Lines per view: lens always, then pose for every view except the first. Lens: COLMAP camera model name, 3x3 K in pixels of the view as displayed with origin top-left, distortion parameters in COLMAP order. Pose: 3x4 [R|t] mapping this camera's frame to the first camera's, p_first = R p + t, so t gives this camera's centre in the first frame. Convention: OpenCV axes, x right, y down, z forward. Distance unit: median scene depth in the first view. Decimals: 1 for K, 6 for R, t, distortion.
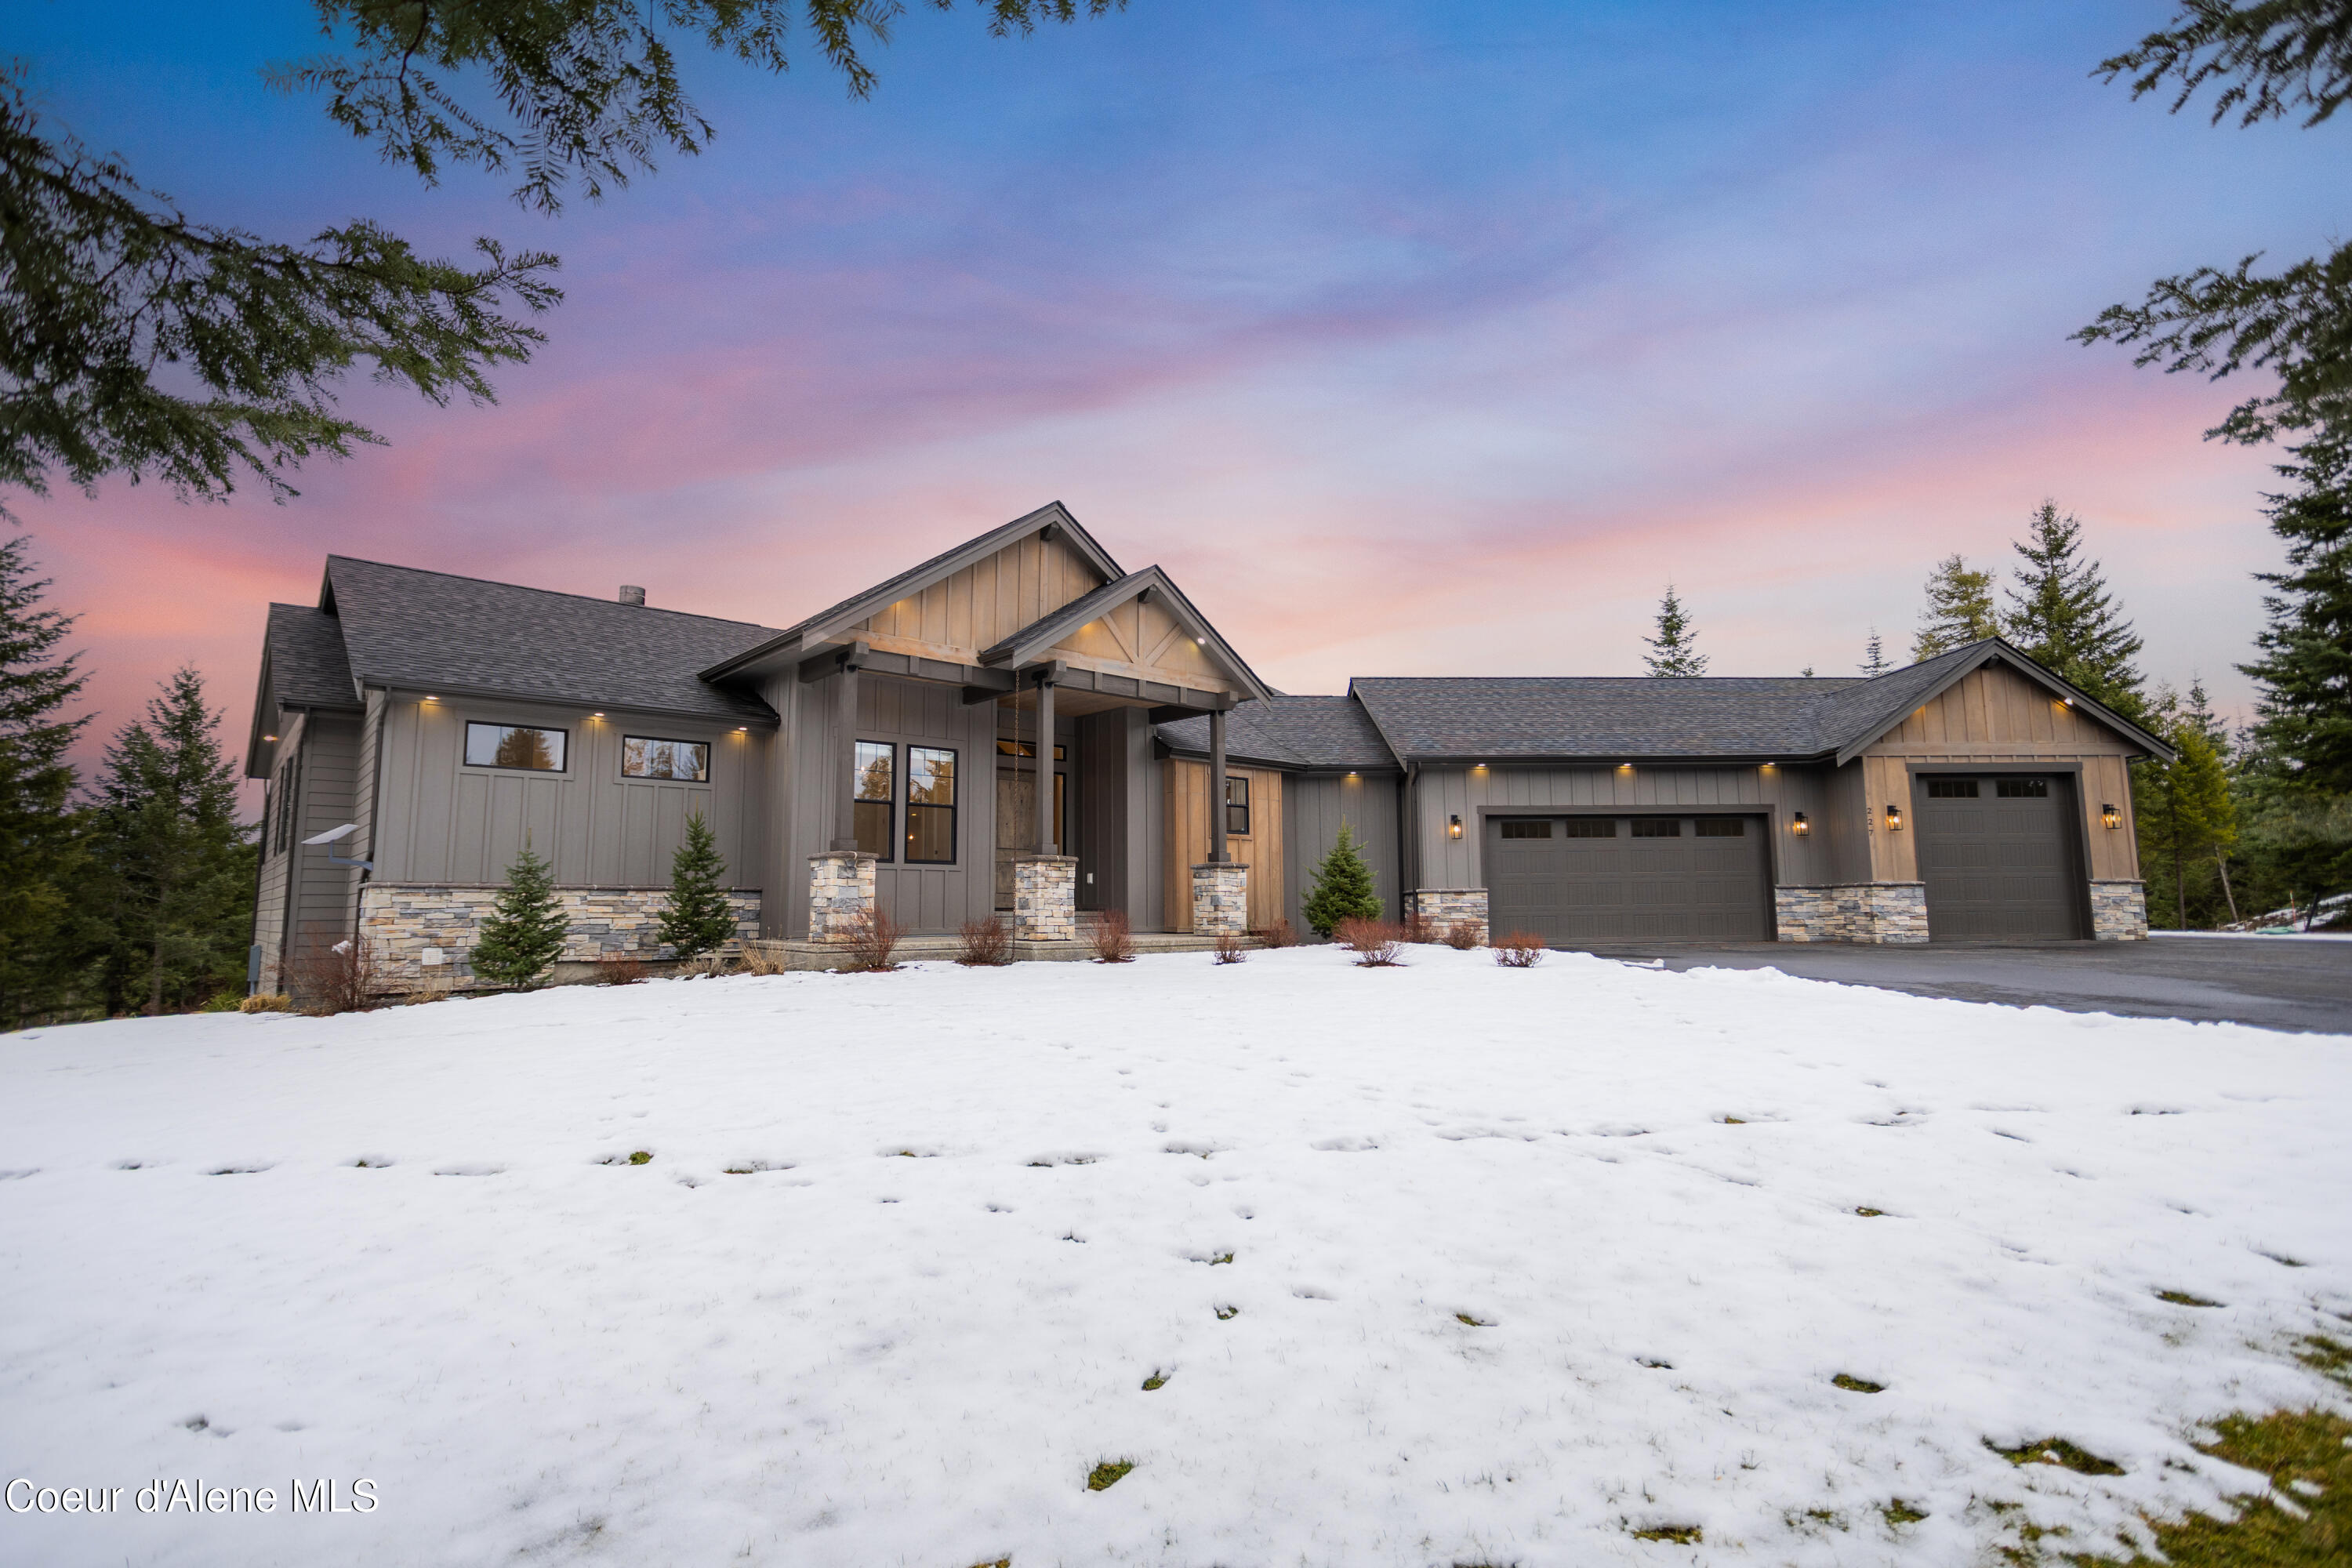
lens RADIAL K [[1130.3, 0, 1182.6], [0, 1130.3, 771.2], [0, 0, 1]] dist [-0.054984, 0.035916]
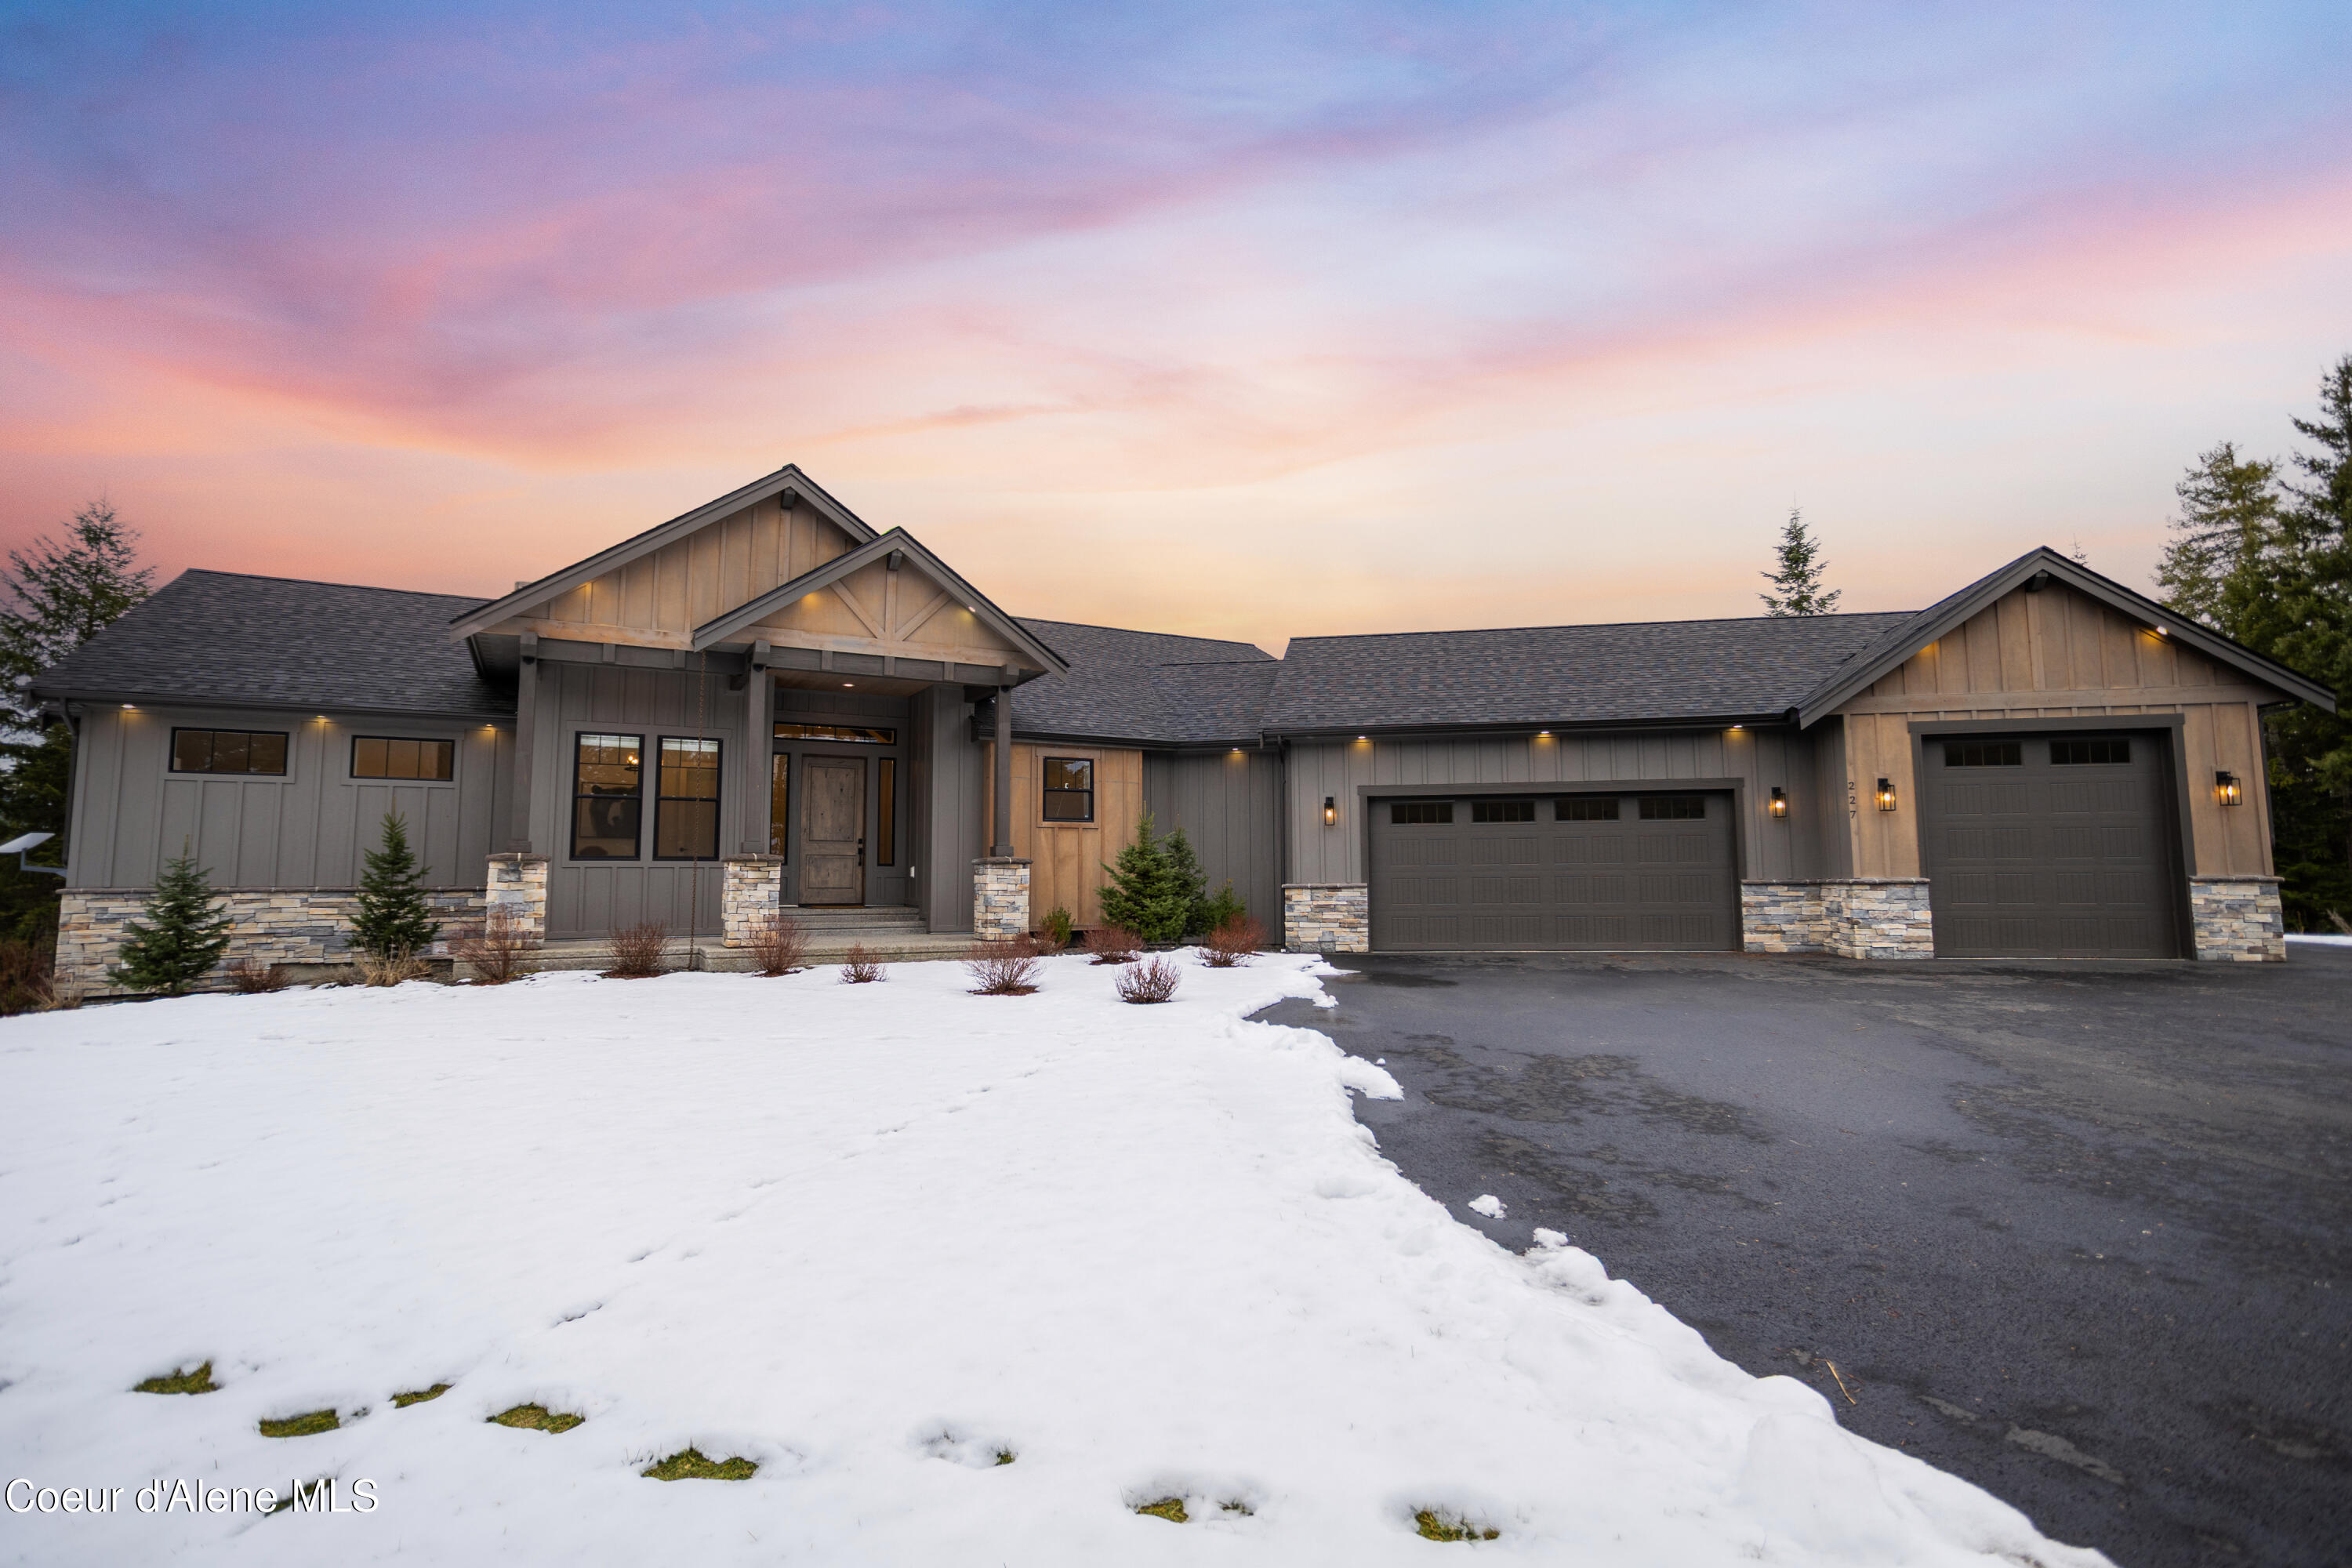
lens RADIAL K [[1130.3, 0, 1182.6], [0, 1130.3, 771.2], [0, 0, 1]] dist [-0.054984, 0.035916]
pose [[0.975204, -0.018731, -0.220516, 0.336071], [0.025339, 0.999310, 0.027175, -0.006862], [0.219854, -0.032088, 0.975005, 0.151701]]
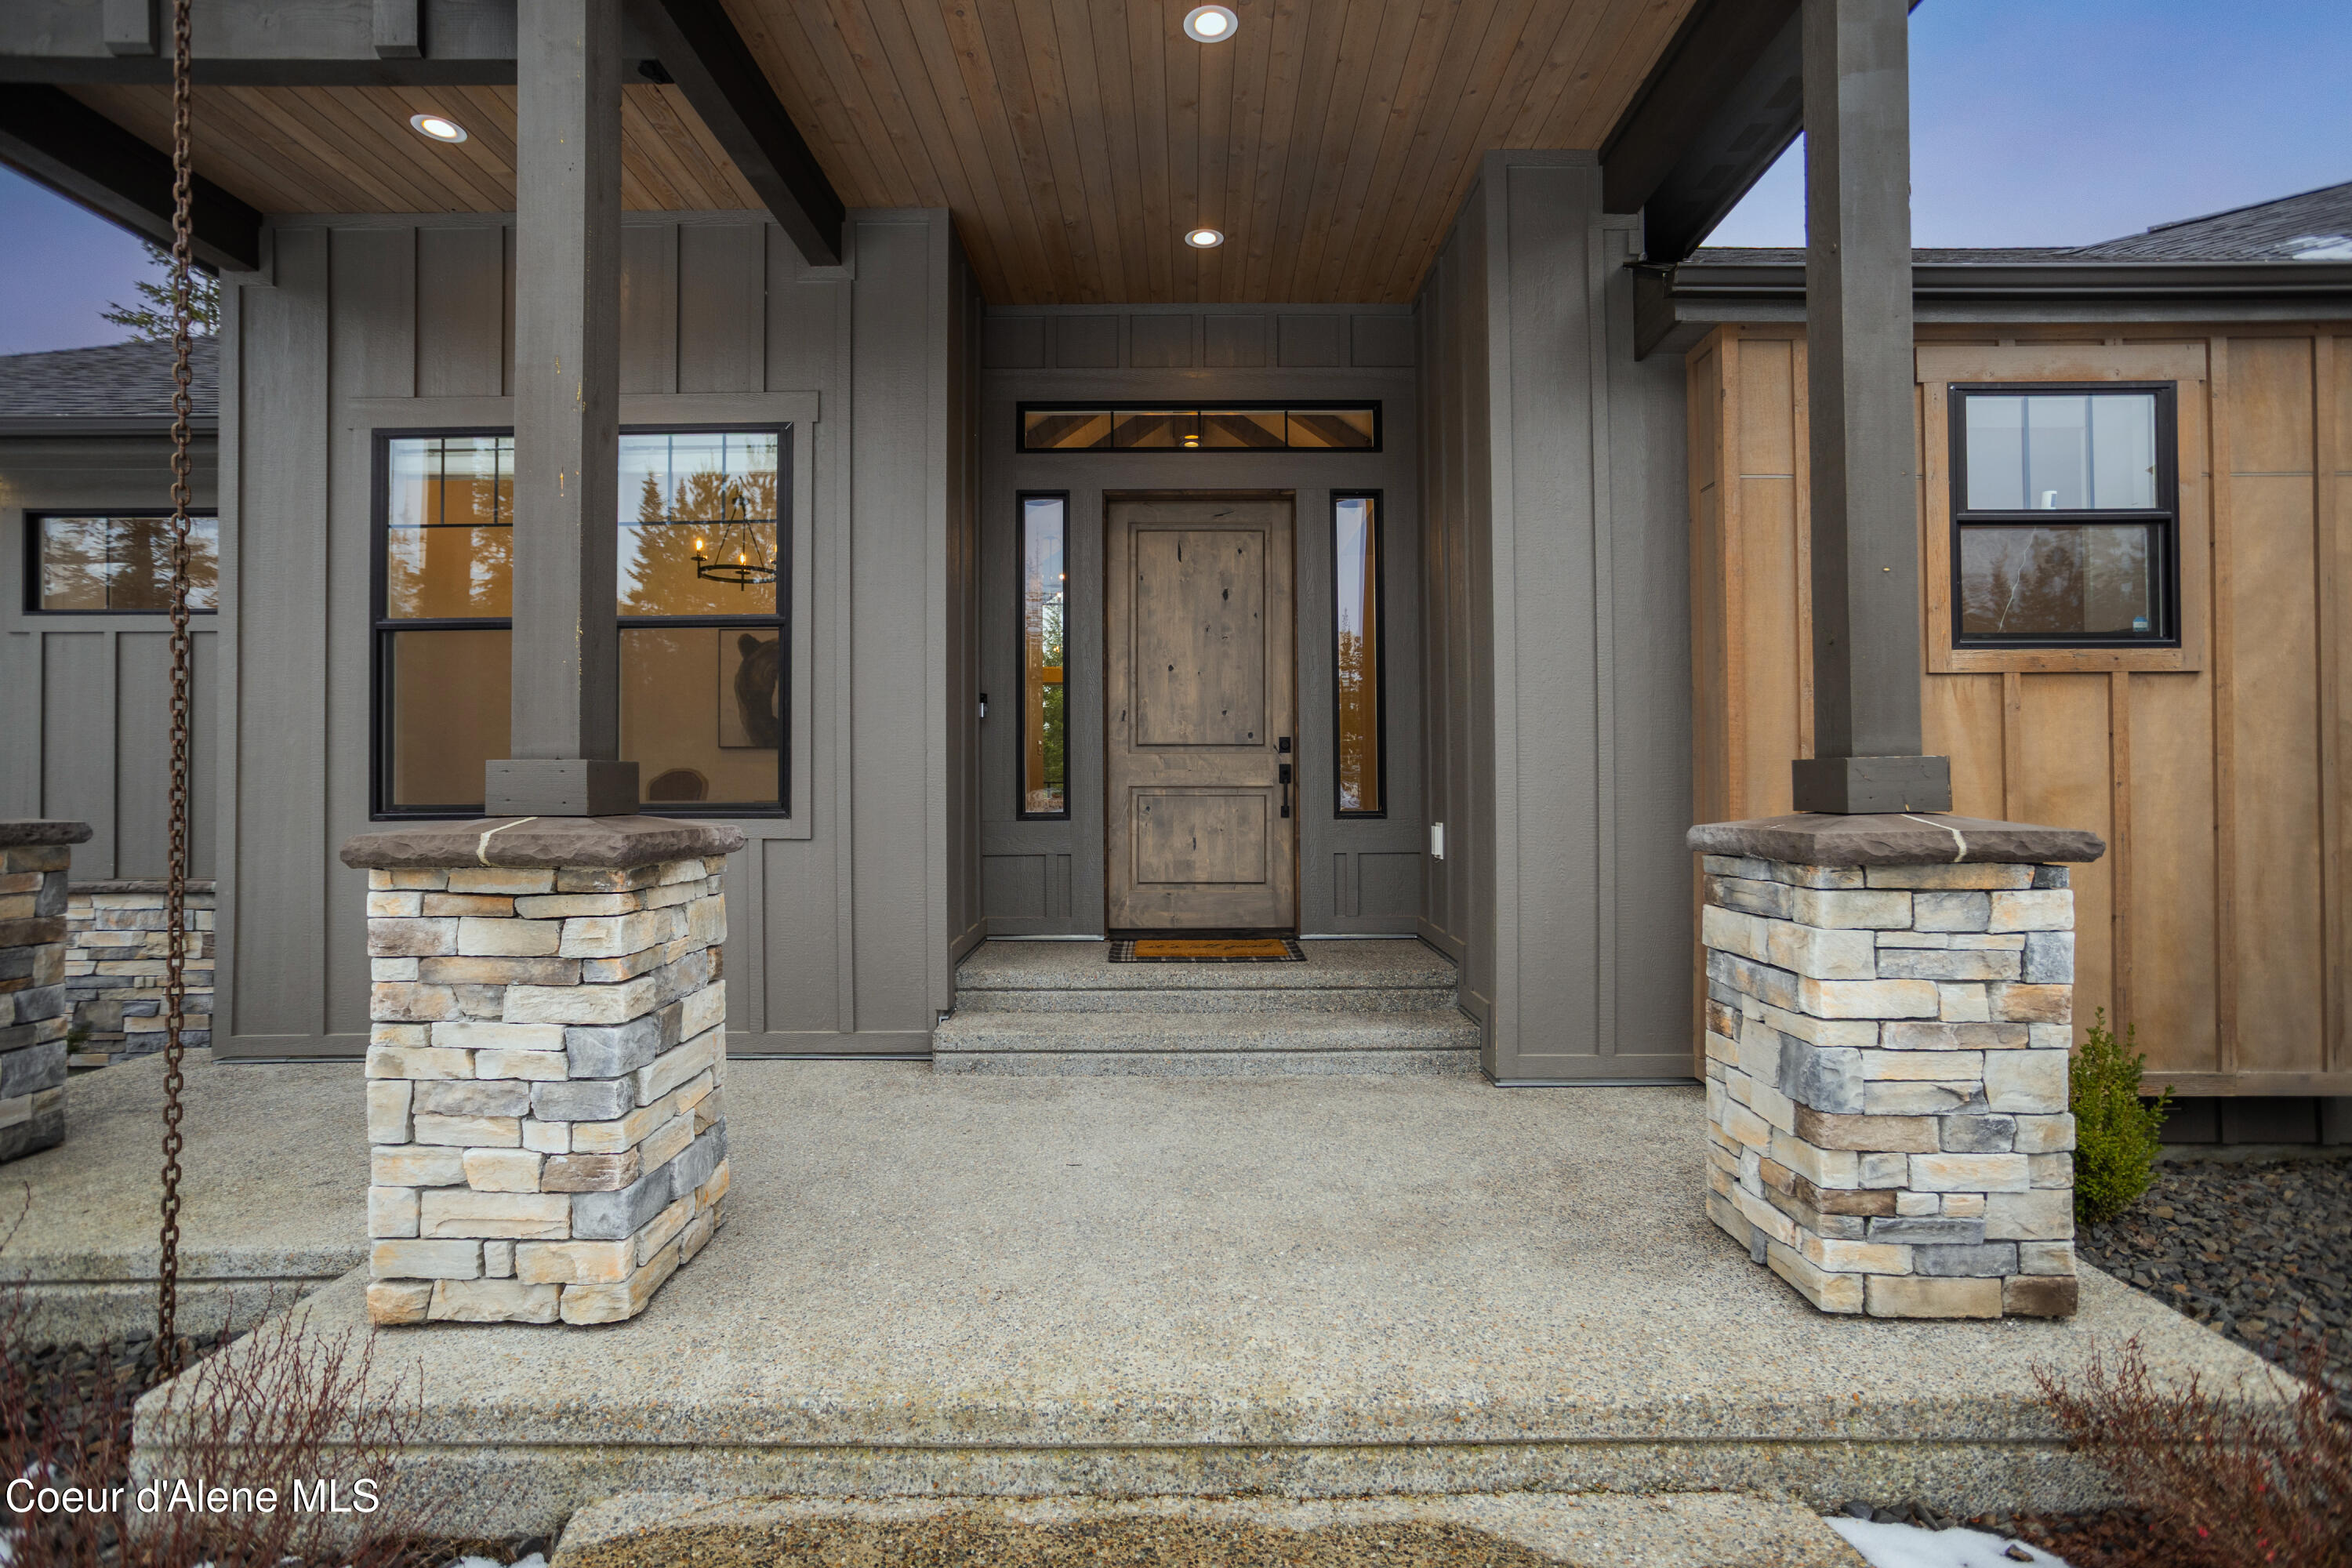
lens RADIAL K [[1130.3, 0, 1182.6], [0, 1130.3, 771.2], [0, 0, 1]] dist [-0.054984, 0.035916]
pose [[0.743391, -0.005236, -0.668837, 0.060315], [0.083420, 0.992887, 0.084946, 0.047651], [0.663635, -0.118943, 0.738540, 0.744281]]
